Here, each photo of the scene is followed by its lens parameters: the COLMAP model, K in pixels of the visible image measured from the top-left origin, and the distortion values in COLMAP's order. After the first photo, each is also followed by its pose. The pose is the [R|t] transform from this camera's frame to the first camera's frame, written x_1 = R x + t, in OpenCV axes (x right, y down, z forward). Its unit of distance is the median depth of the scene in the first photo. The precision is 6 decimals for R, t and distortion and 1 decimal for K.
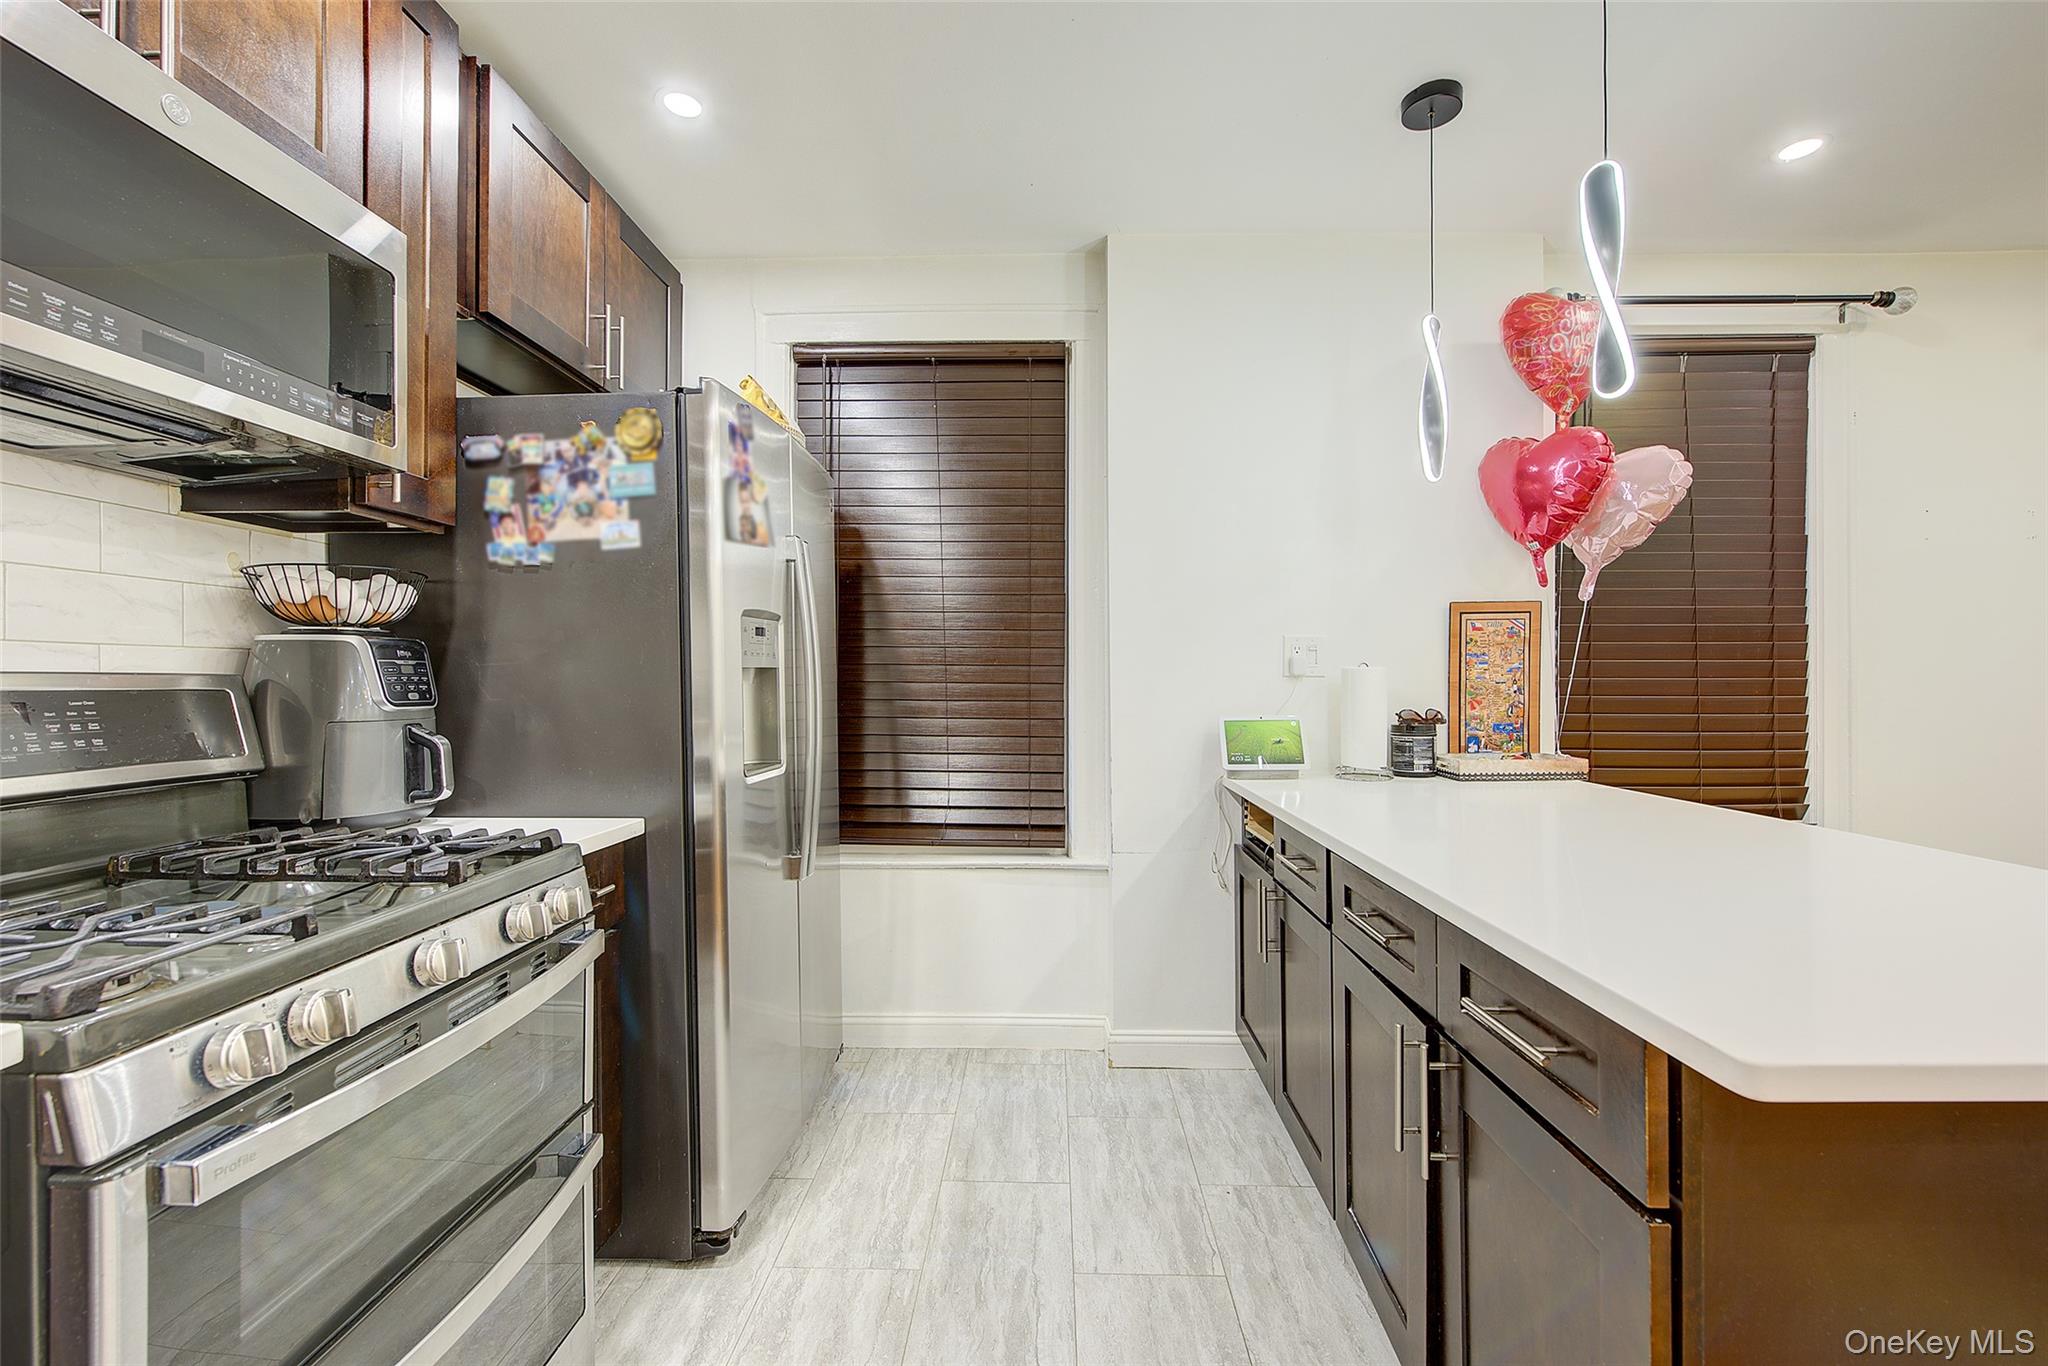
lens RADIAL K [[861.0, 0, 1032.4], [0, 861.0, 679.0], [0, 0, 1]] dist [0.000717, -0.000053]
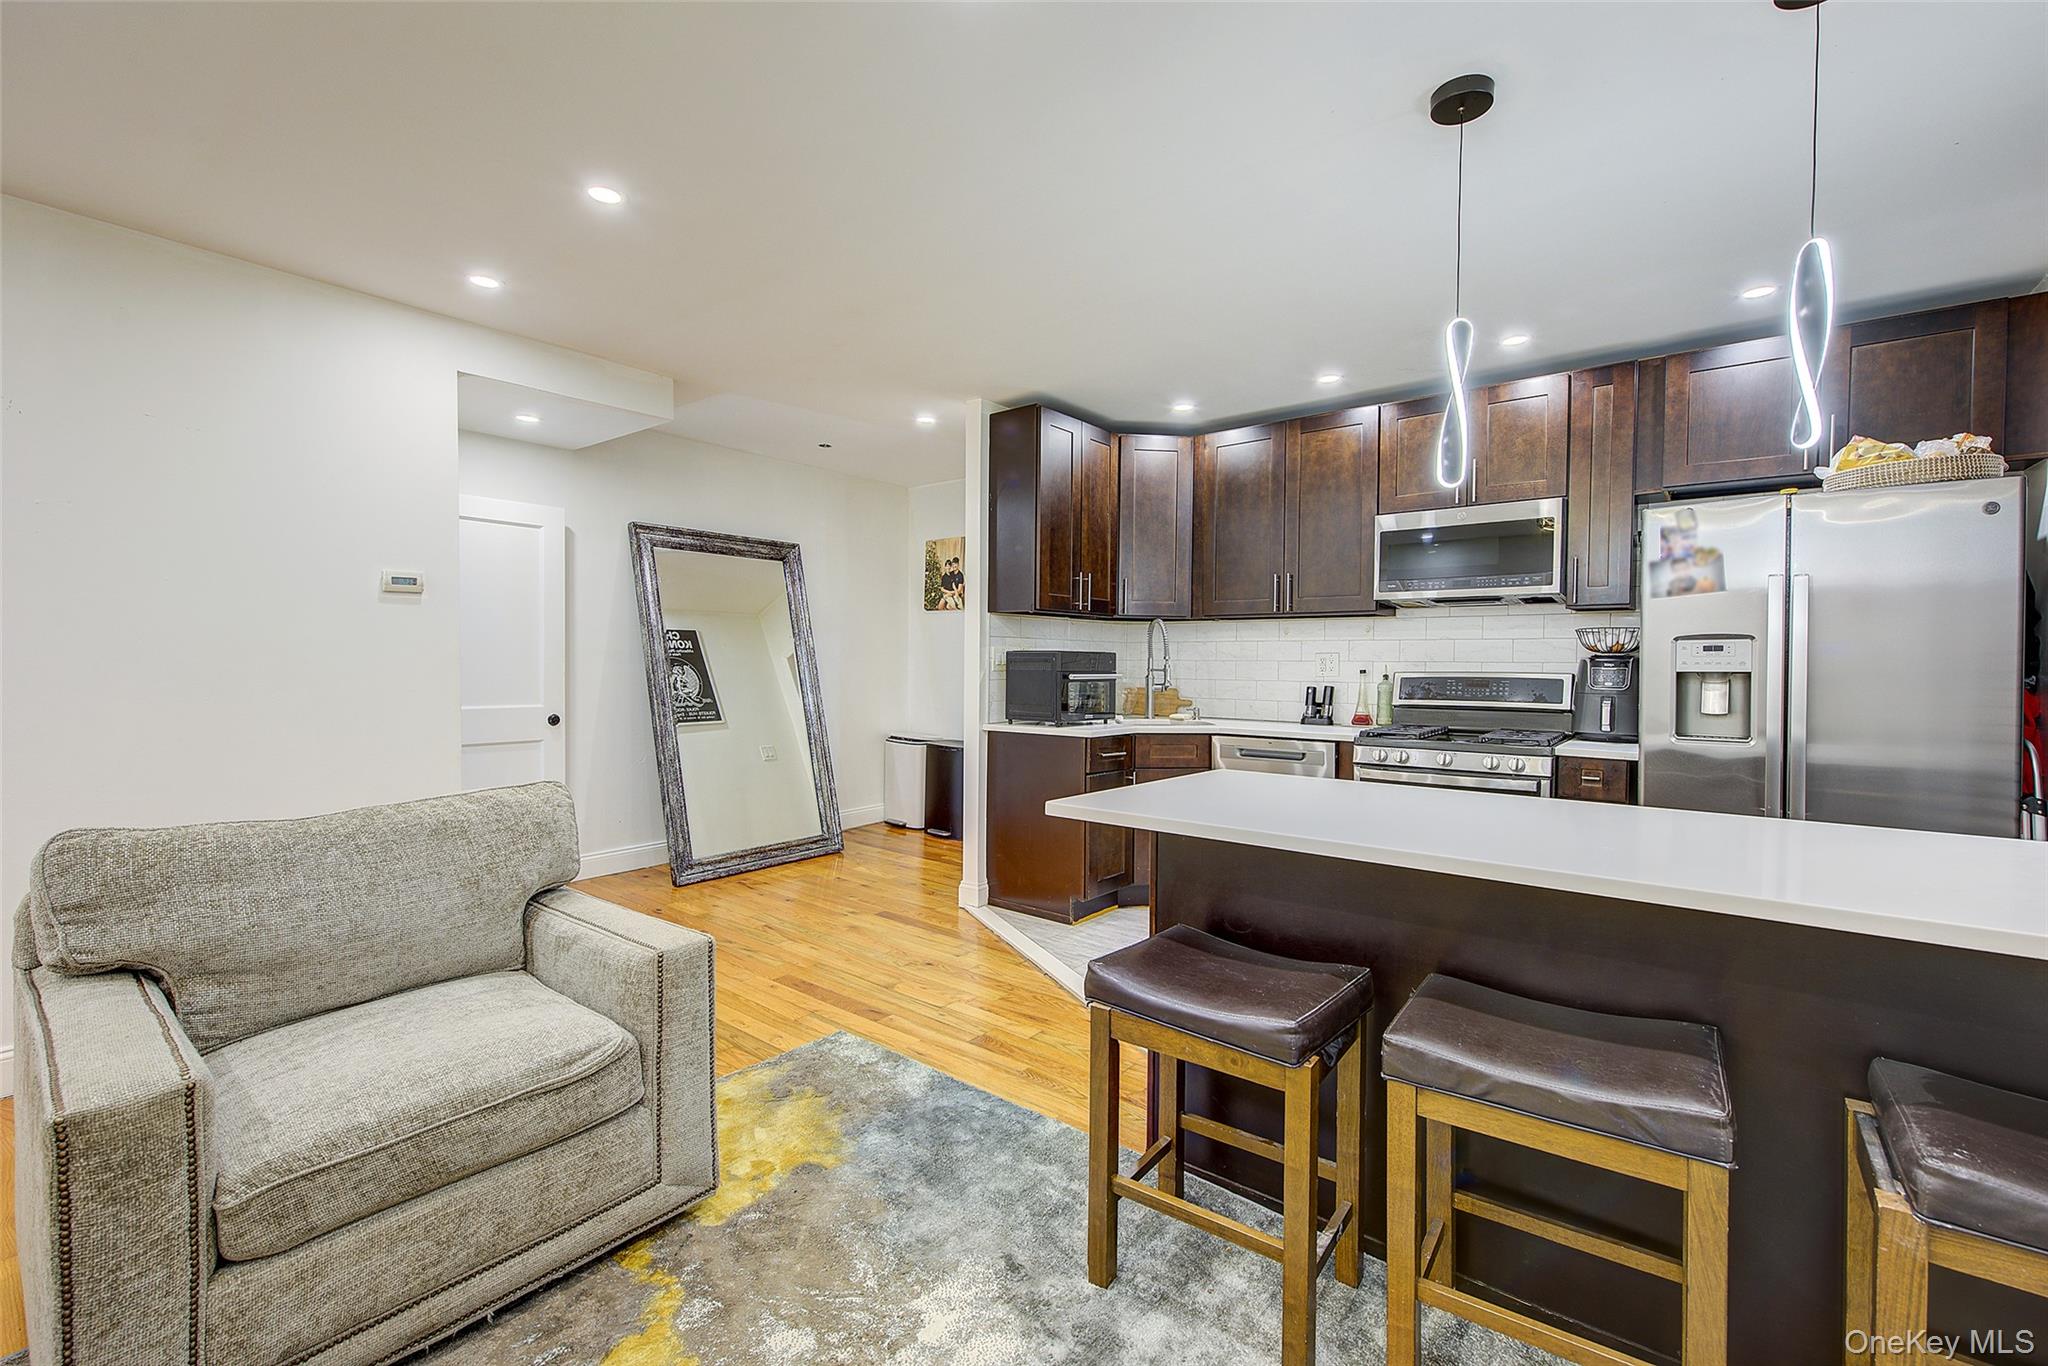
lens RADIAL K [[861.0, 0, 1014.3], [0, 861.0, 680.5], [0, 0, 1]] dist [0.000717, -0.000053]
pose [[-0.598773, 0.017613, -0.800725, 1.334638], [-0.002920, 0.999704, 0.024174, -0.025047], [0.800913, 0.016812, -0.598544, 0.744690]]
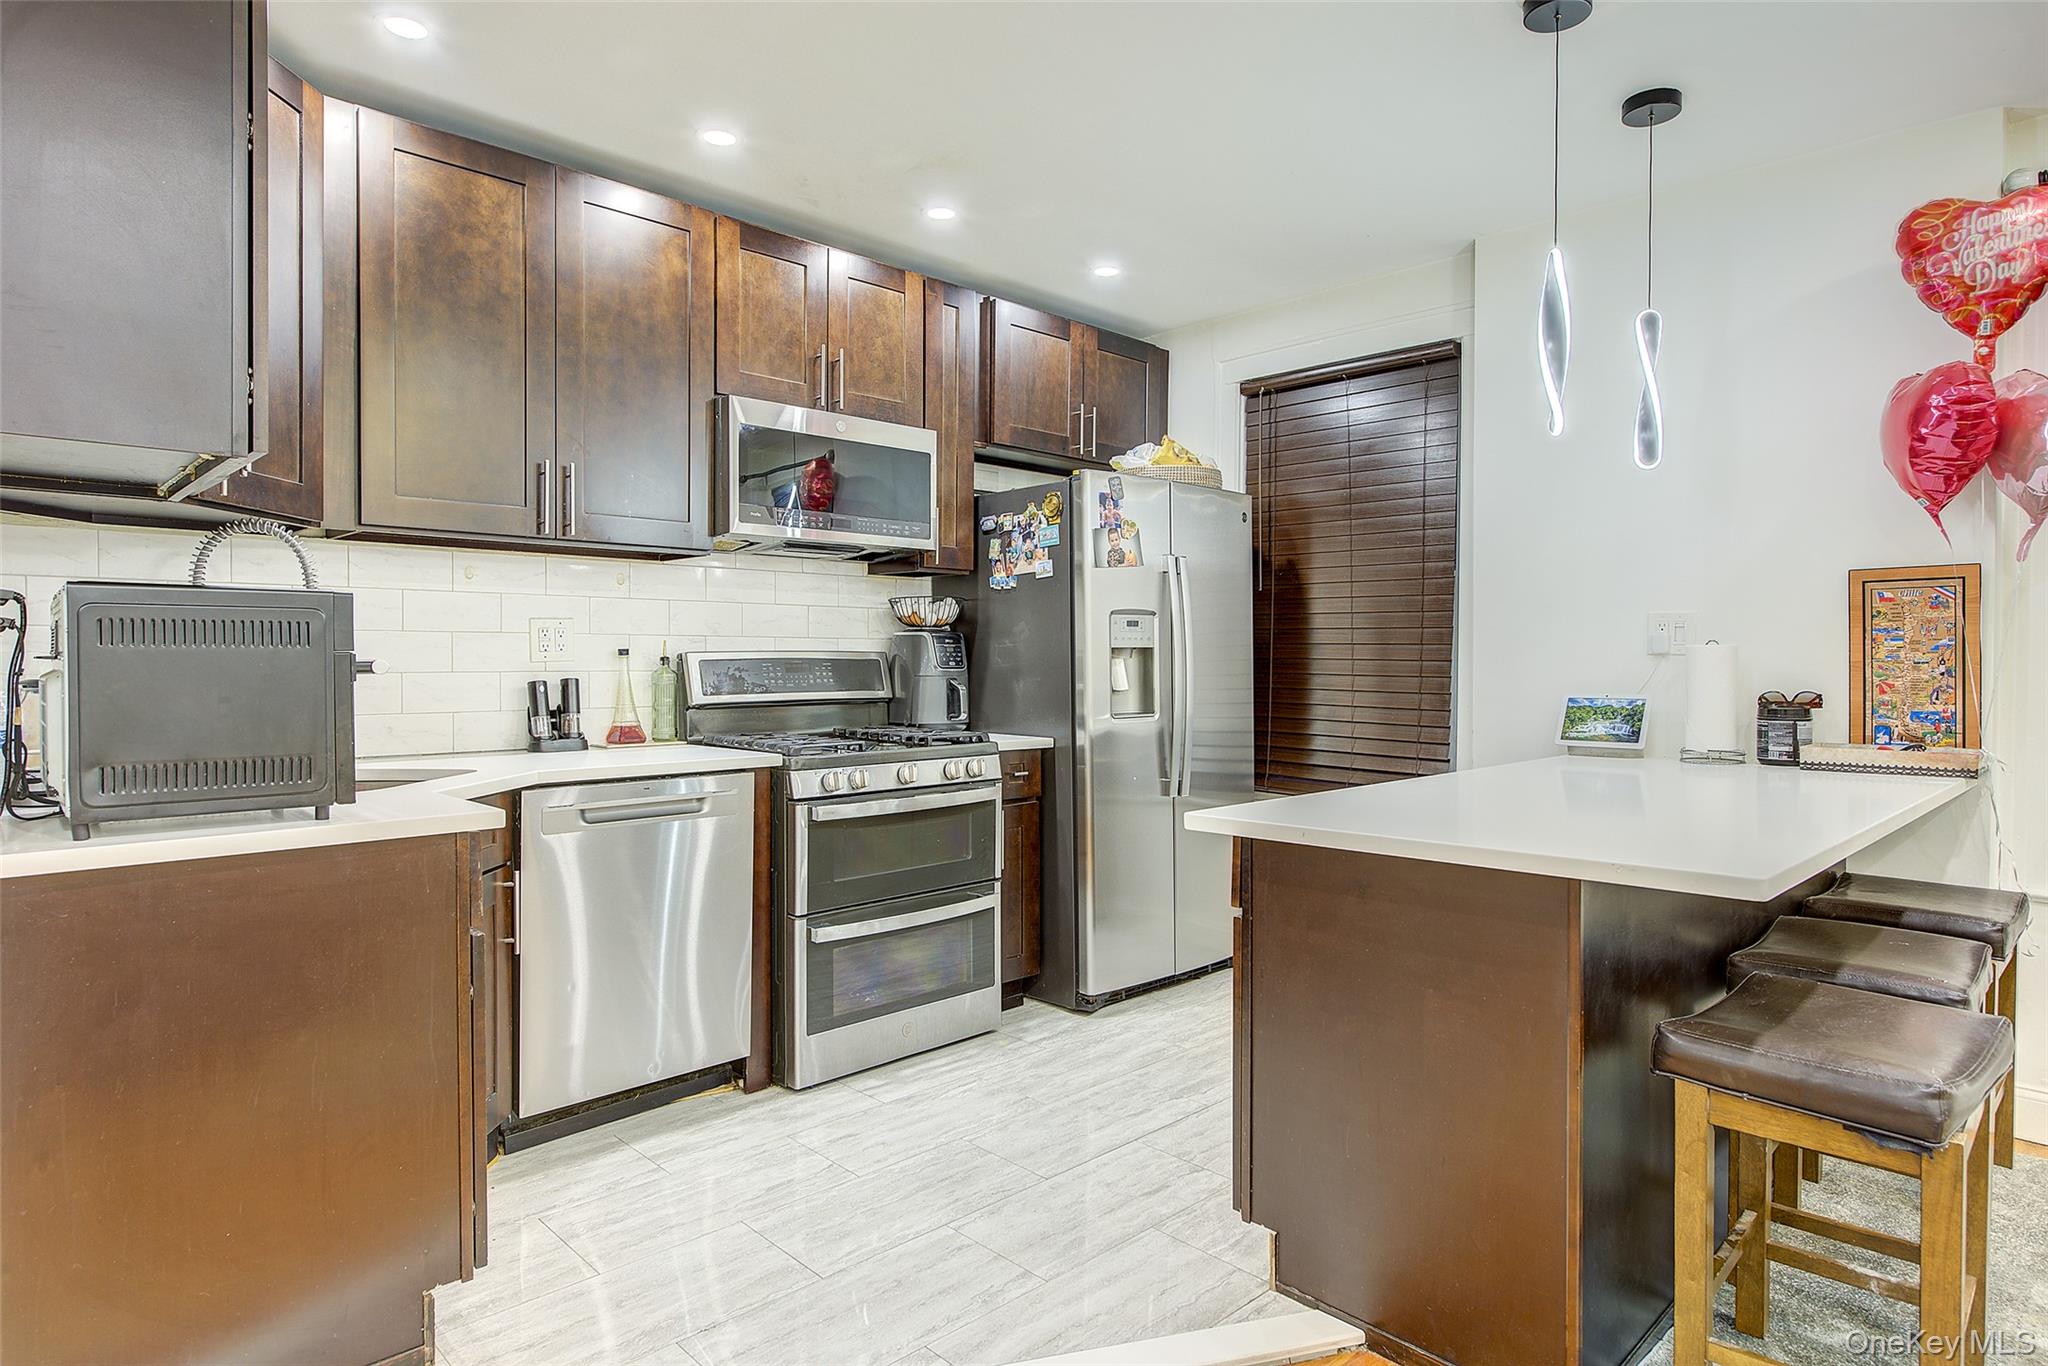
lens RADIAL K [[1143.8, 0, 1033.3], [0, 1143.8, 684.3], [0, 0, 1]] dist [0.000522, -0.001696]
pose [[0.711711, 0.021162, -0.702153, 0.774611], [-0.003947, 0.999651, 0.026128, -0.000392], [0.702461, -0.015824, 0.711546, -0.435364]]
